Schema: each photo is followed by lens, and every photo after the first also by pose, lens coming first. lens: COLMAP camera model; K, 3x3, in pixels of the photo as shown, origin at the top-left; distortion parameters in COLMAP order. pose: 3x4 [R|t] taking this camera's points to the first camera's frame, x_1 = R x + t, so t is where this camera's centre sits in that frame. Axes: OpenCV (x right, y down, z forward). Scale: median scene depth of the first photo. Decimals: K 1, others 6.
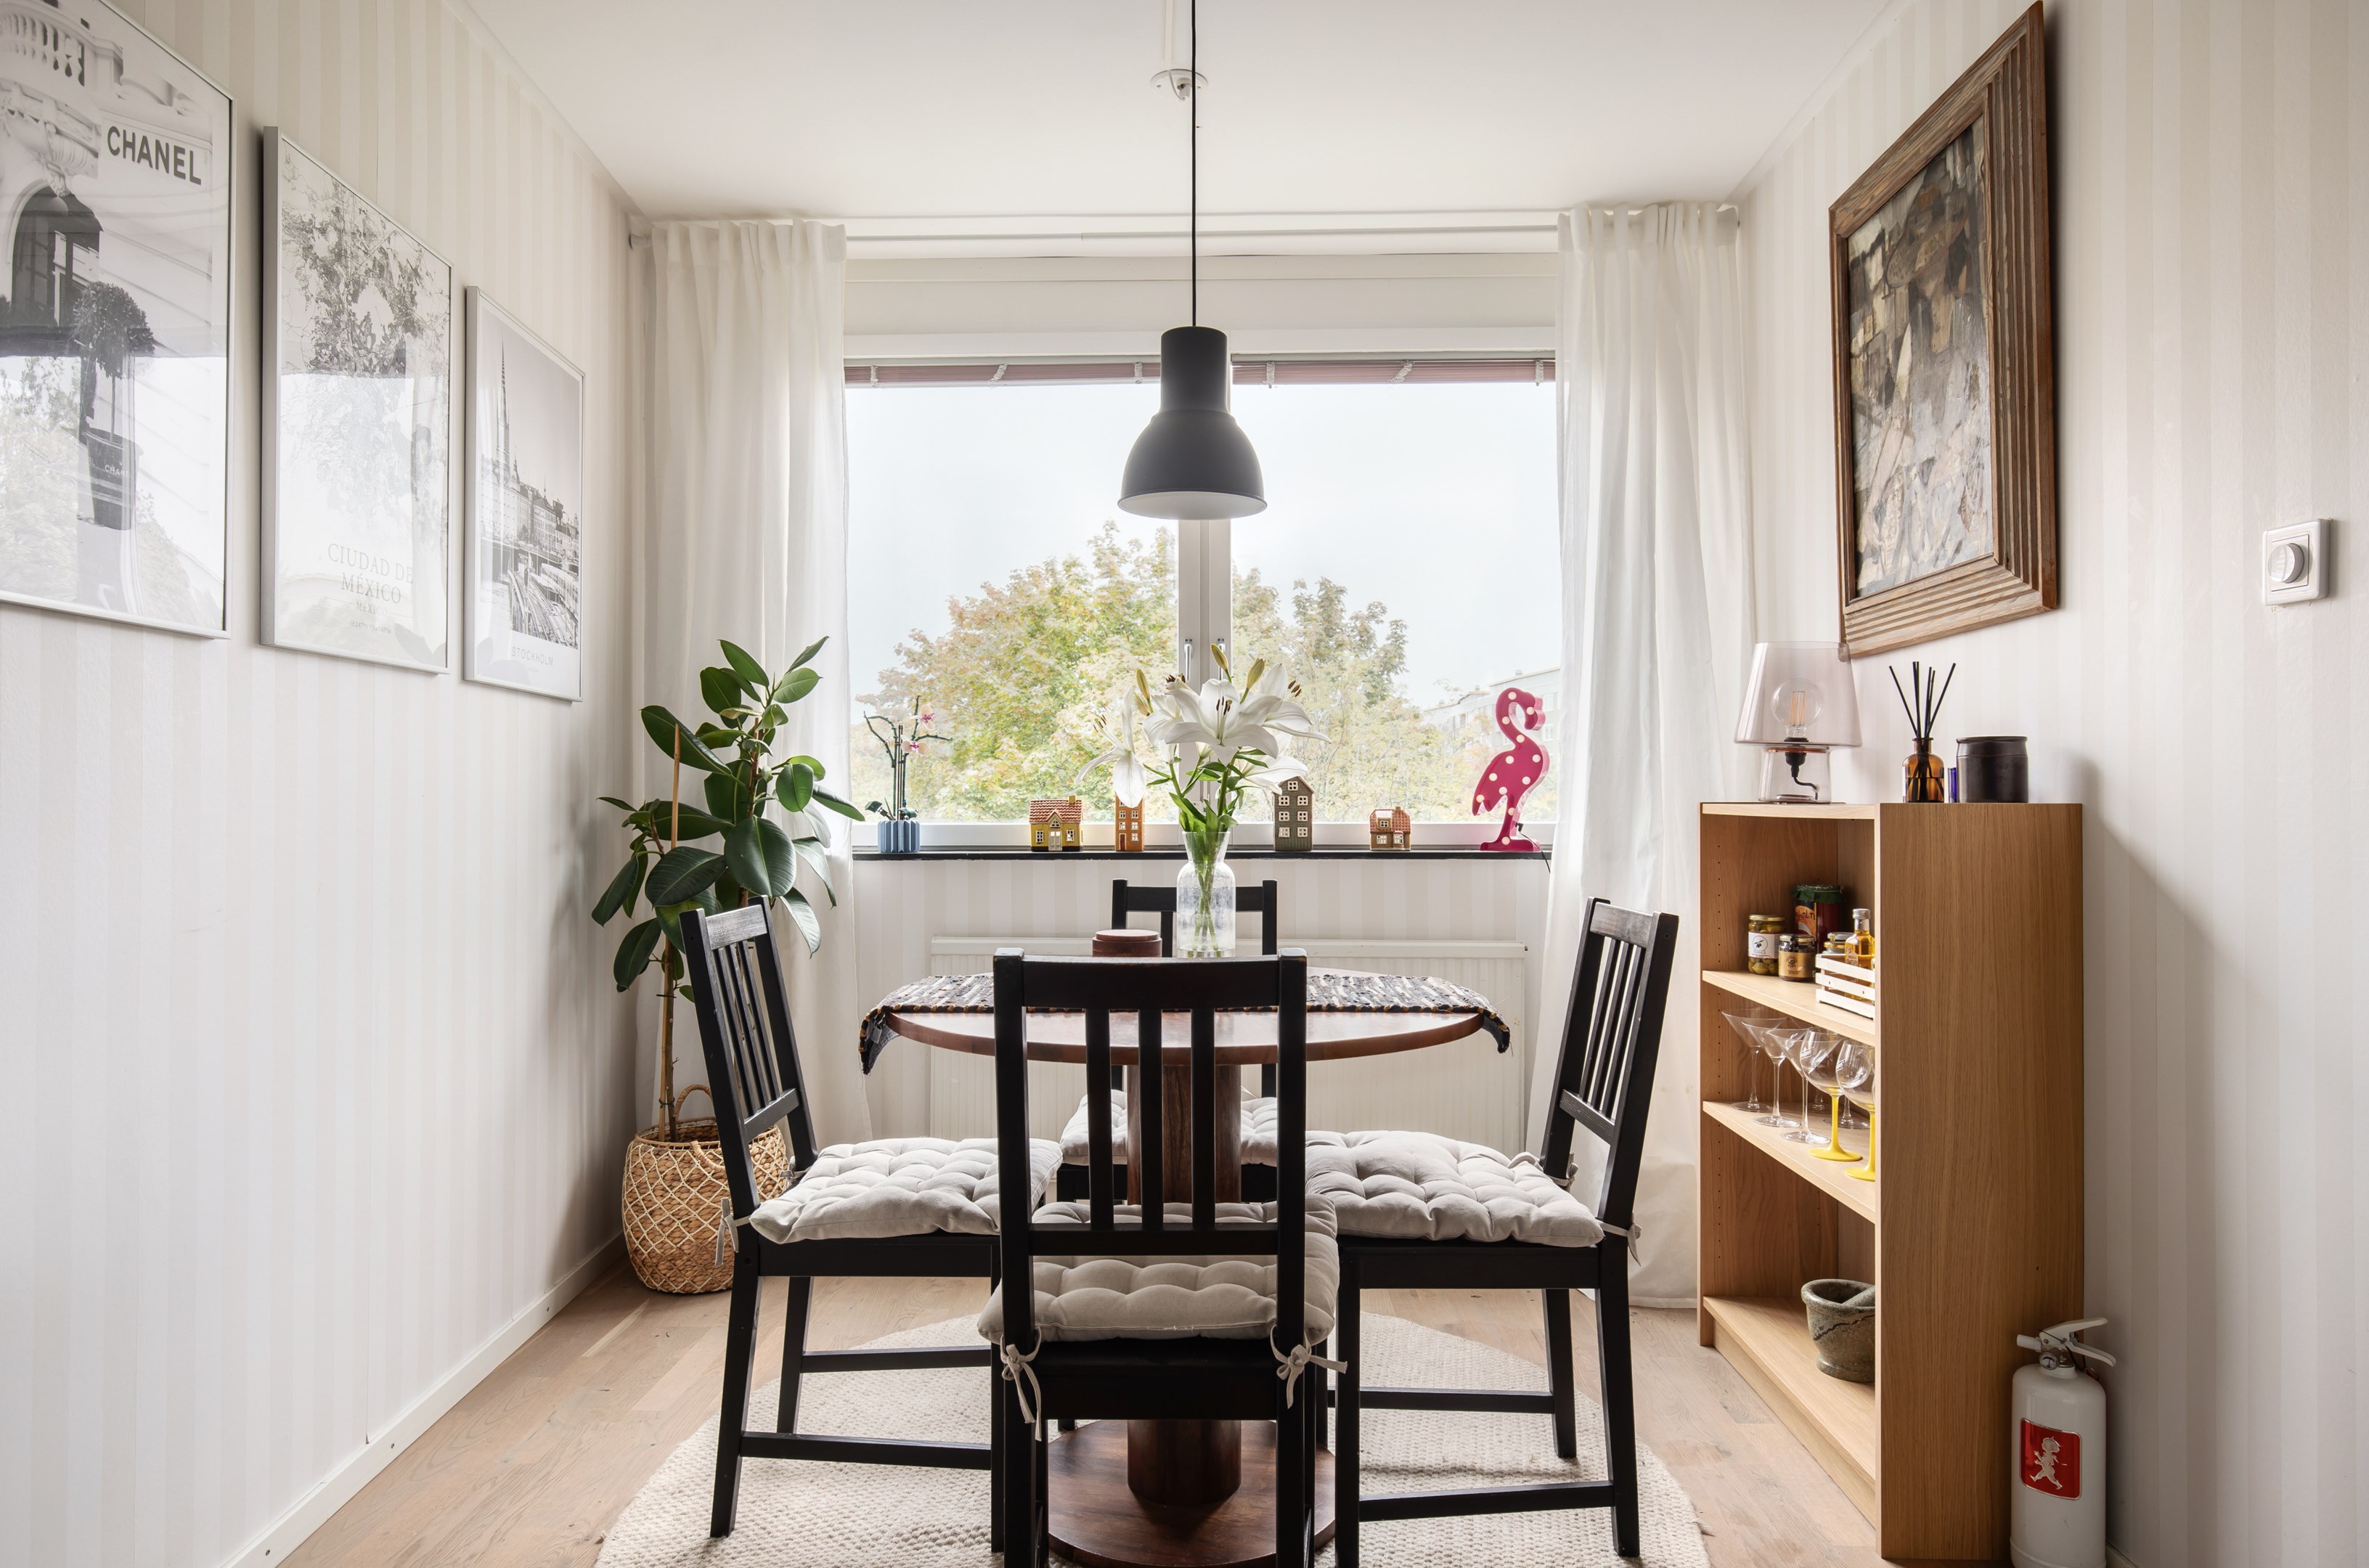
lens RADIAL K [[1404.8, 0, 1183.4], [0, 1404.8, 788.9], [0, 0, 1]] dist [0.001713, -0.000106]
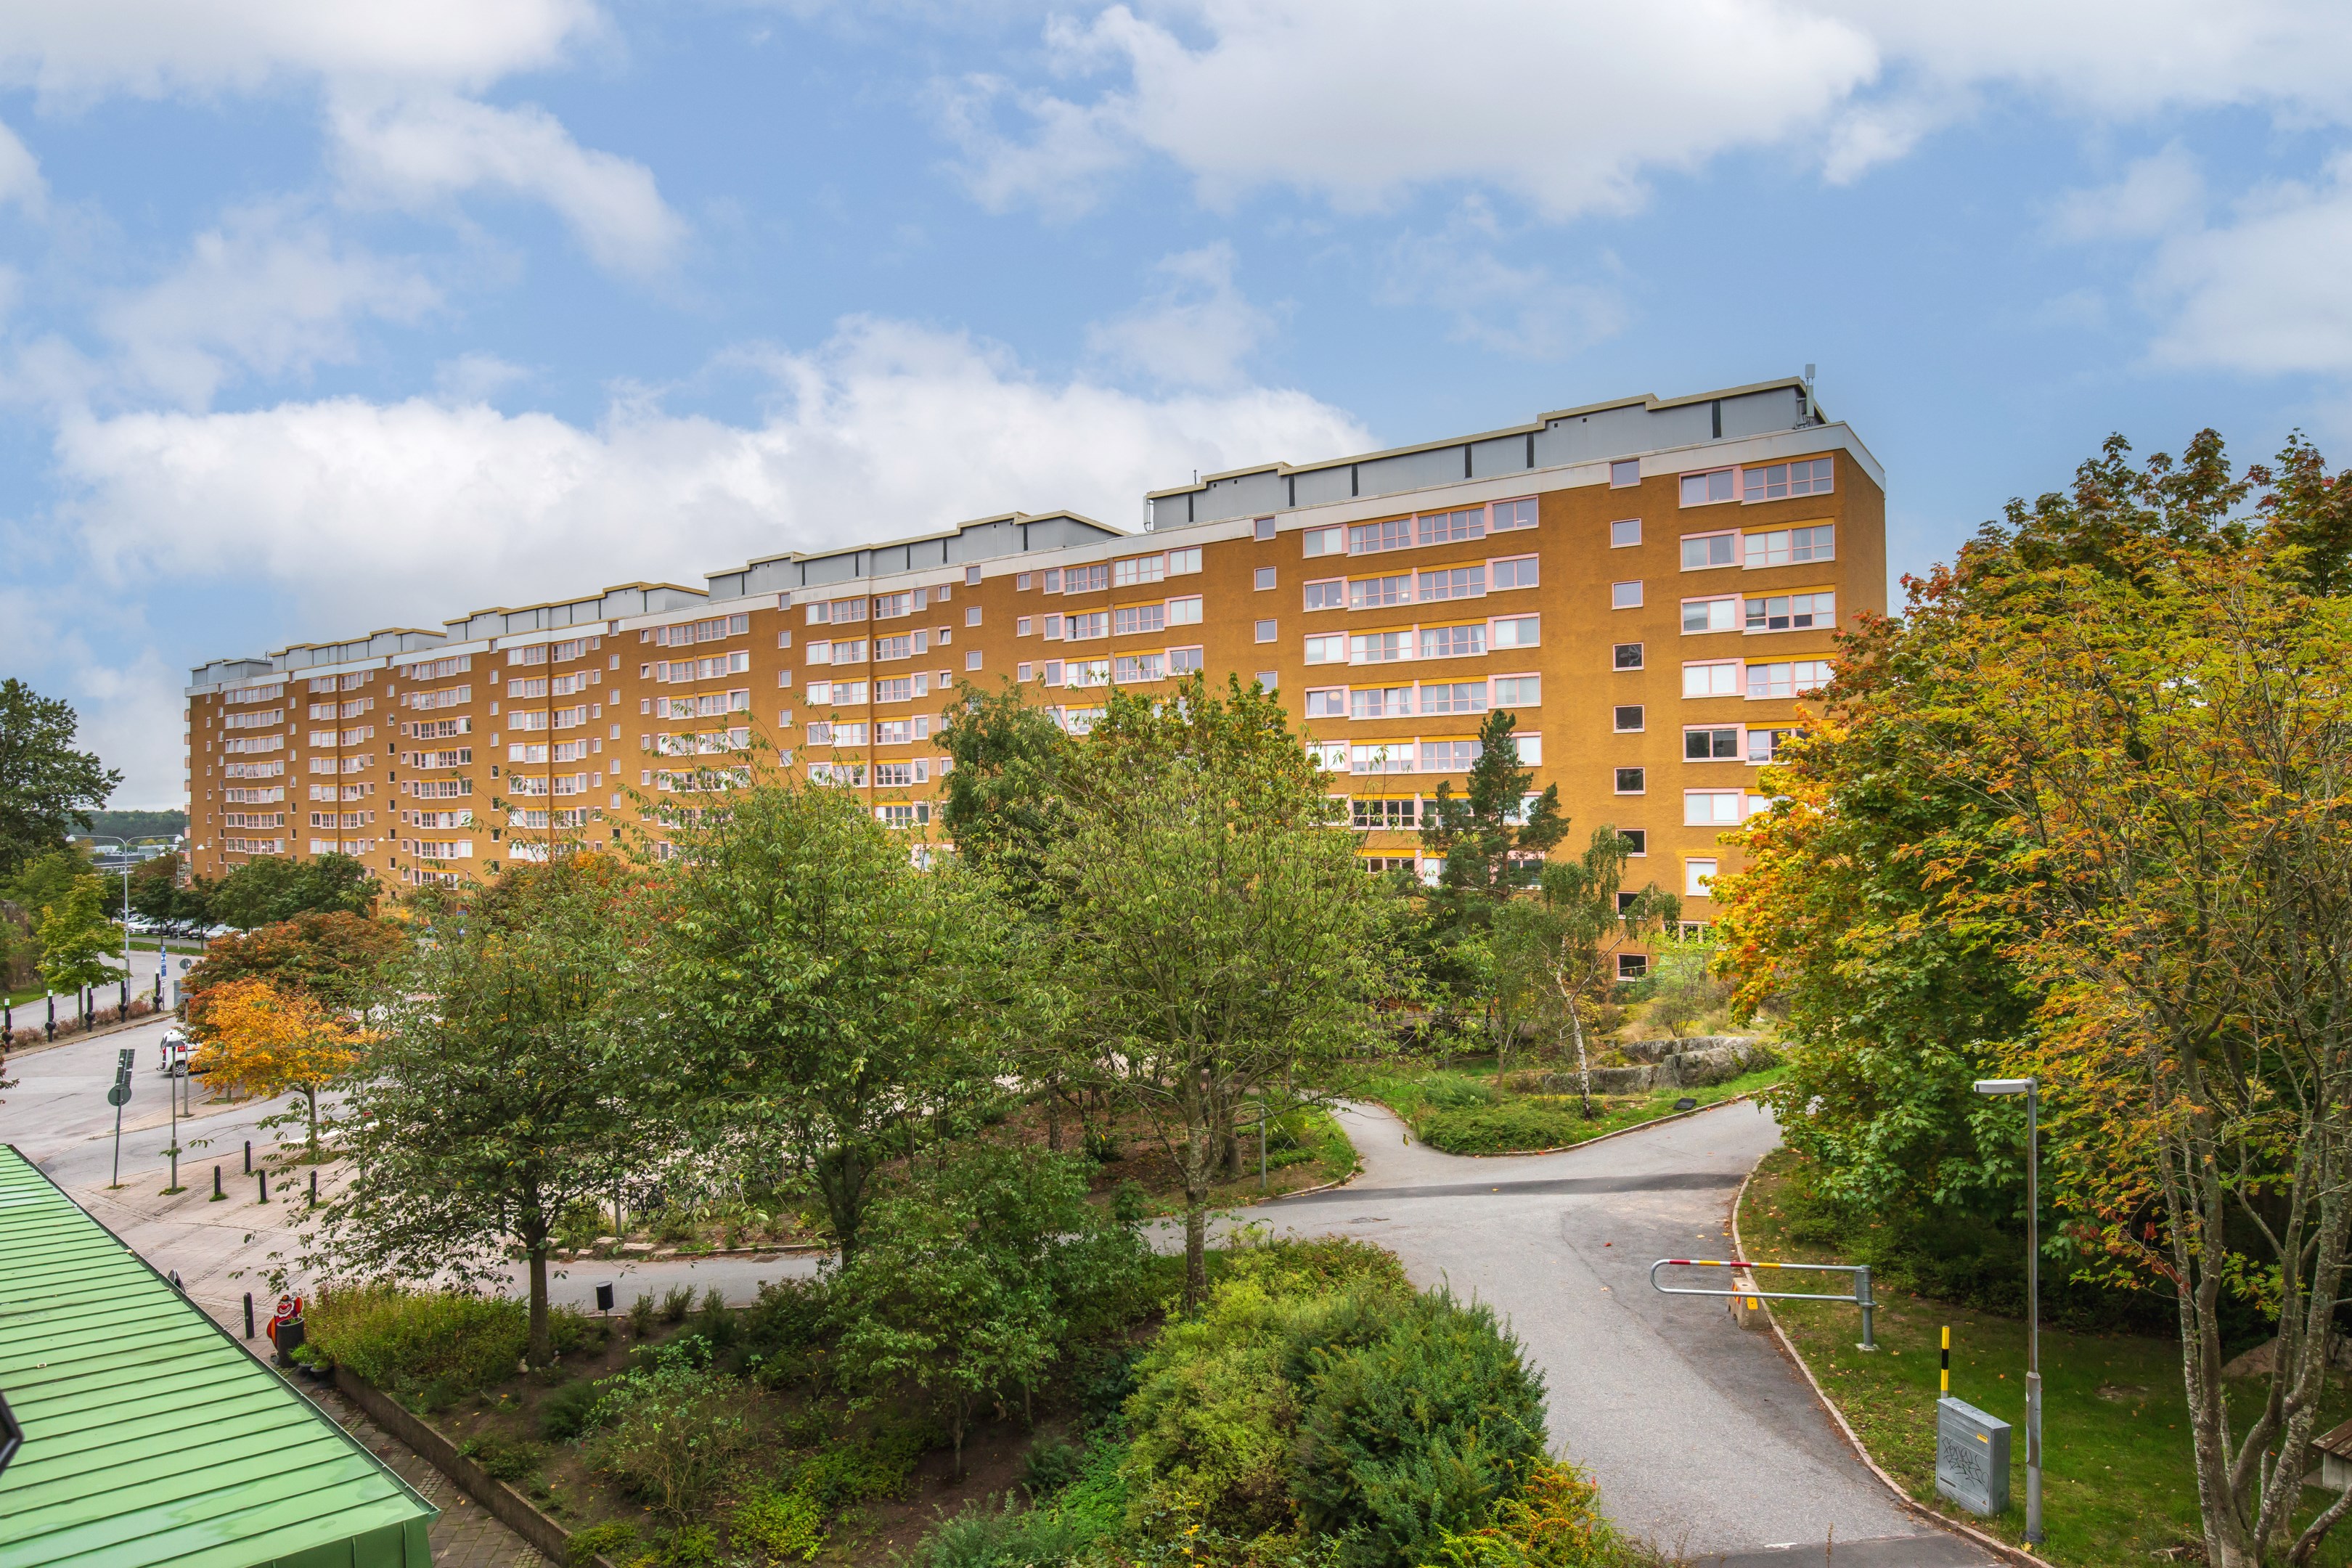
lens RADIAL K [[1347.0, 0, 1175.0], [0, 1347.0, 789.1], [0, 0, 1]] dist [-0.009634, 0.007352]
pose [[0.679255, -0.013953, -0.733769, 0.825723], [0.015762, 0.999866, -0.004422, -0.044060], [0.733733, -0.008562, 0.679384, 0.895962]]
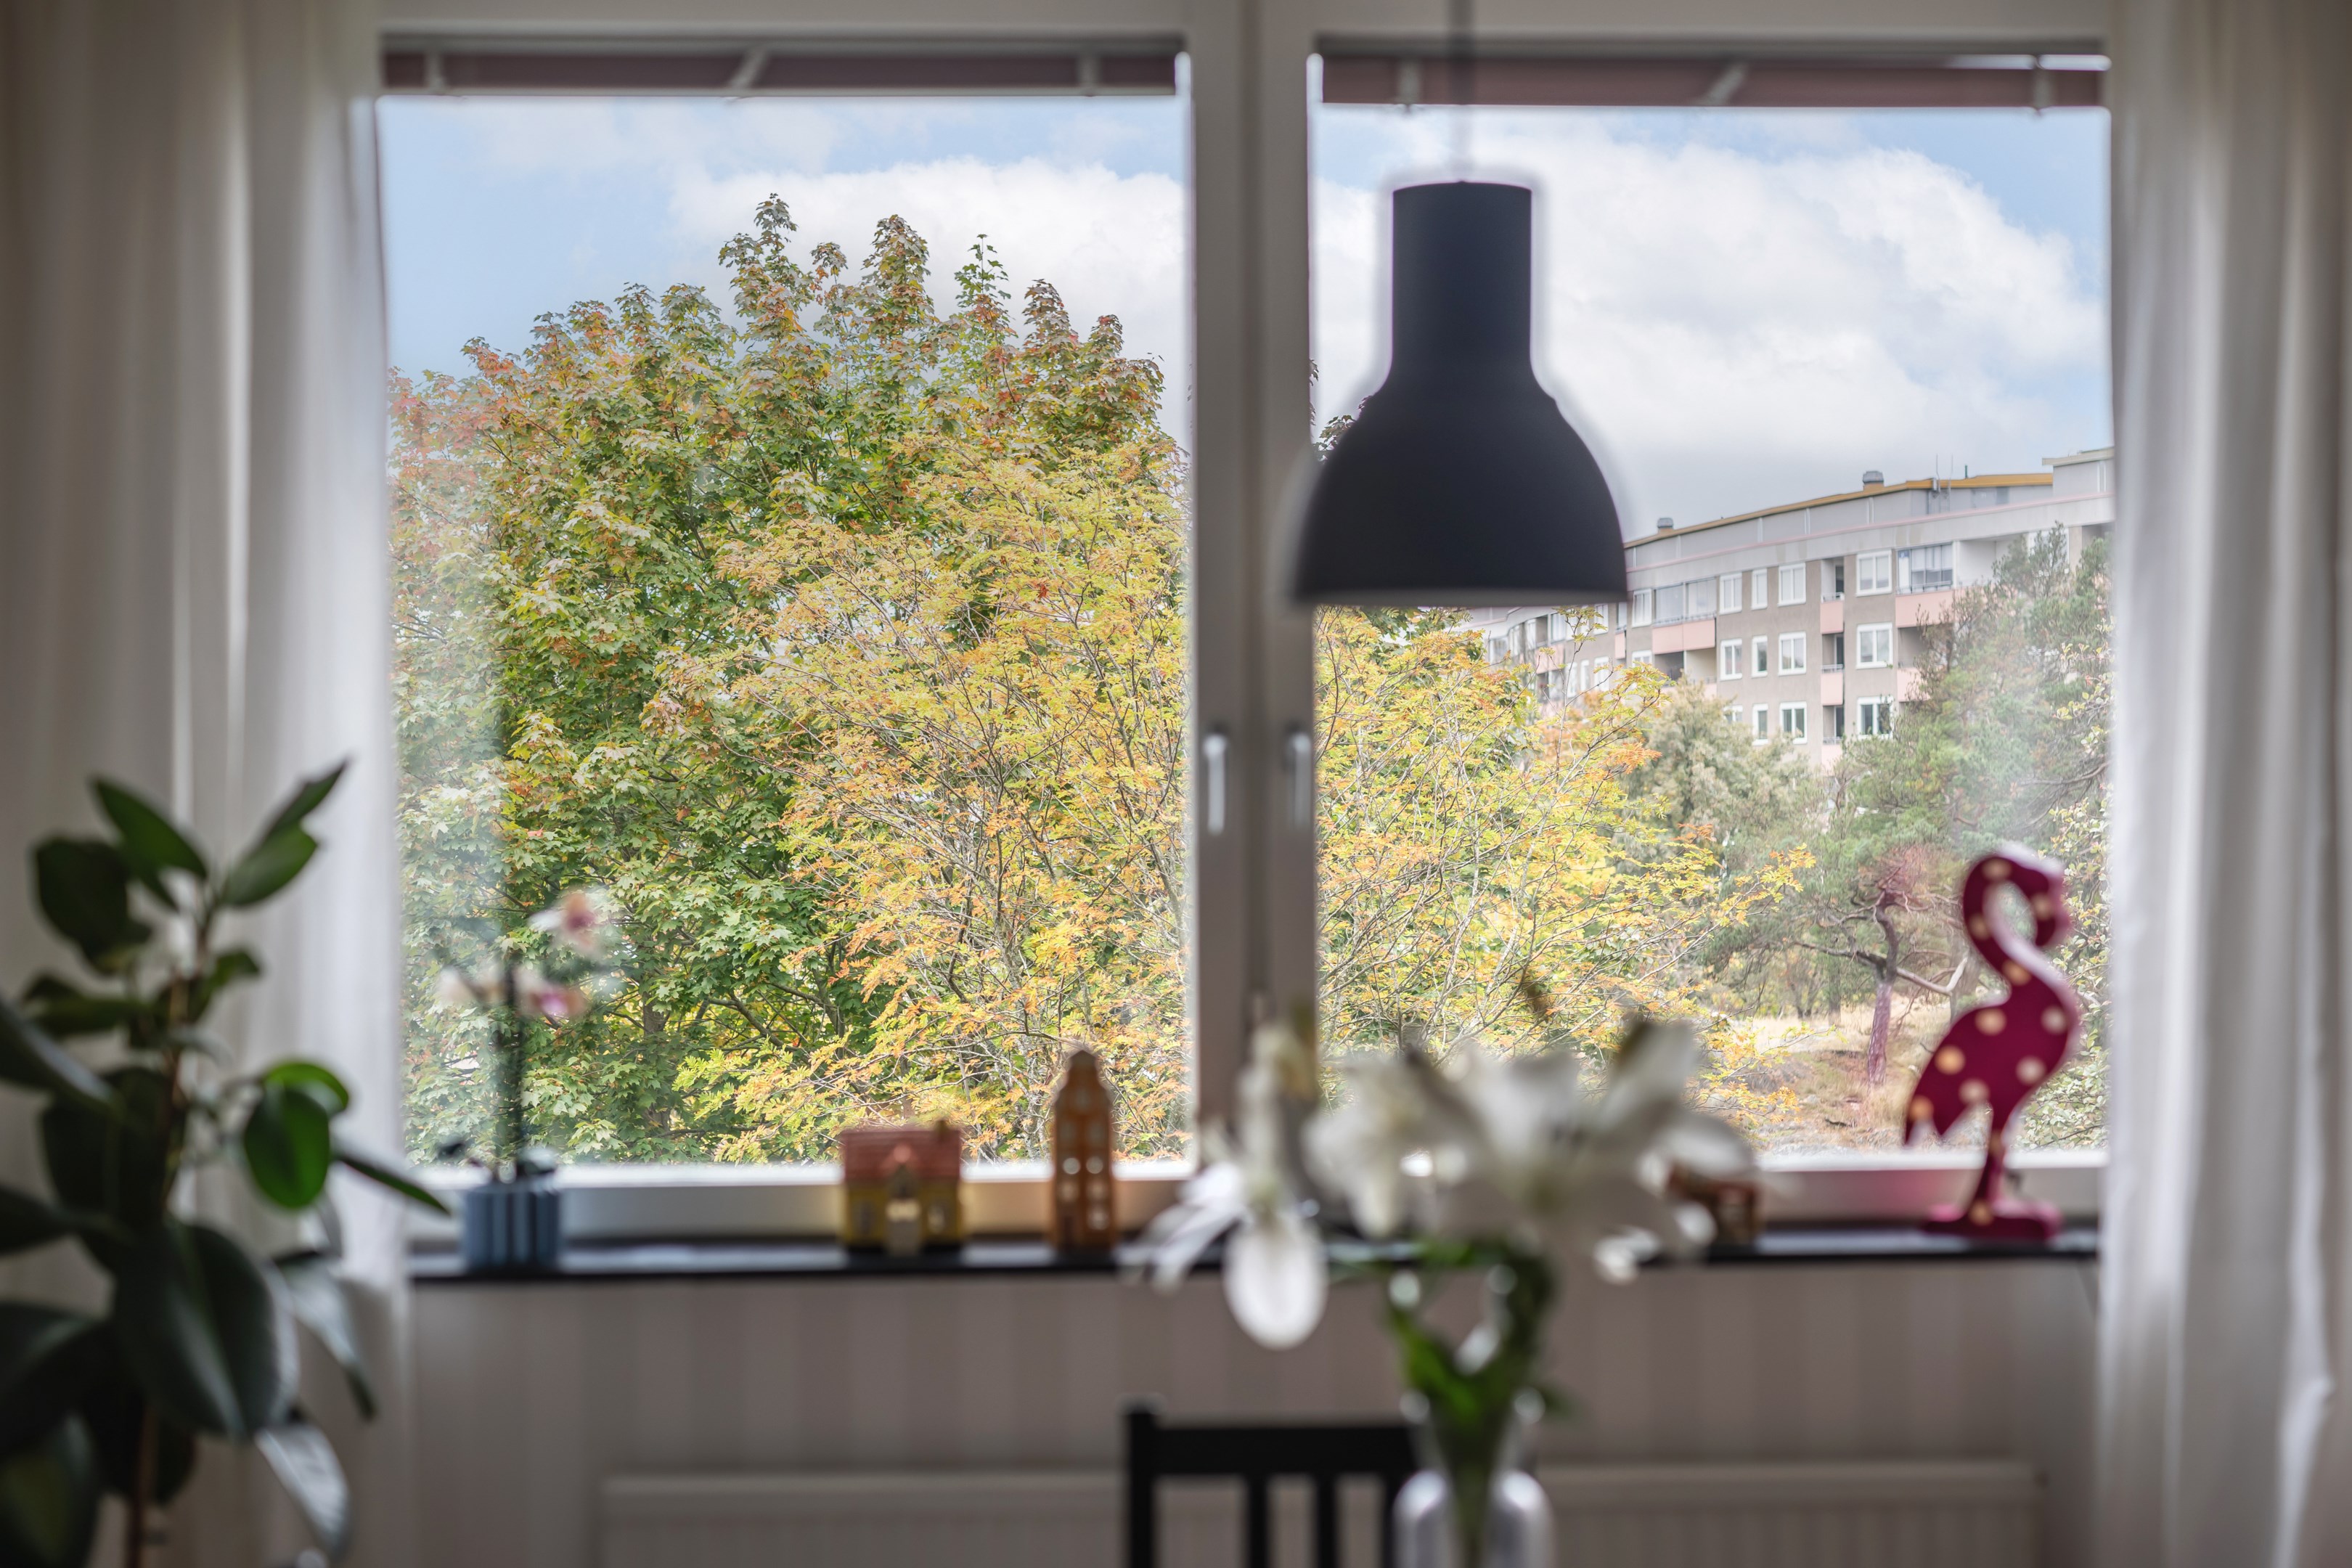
lens RADIAL K [[3199.7, 0, 1179.6], [0, 3199.7, 787.6], [0, 0, 1]] dist [0.015007, 0.000000]
pose [[0.996114, -0.003564, 0.088004, -0.094280], [0.003187, 0.999985, 0.004435, -0.096001], [-0.088018, -0.004137, 0.996110, 0.067732]]
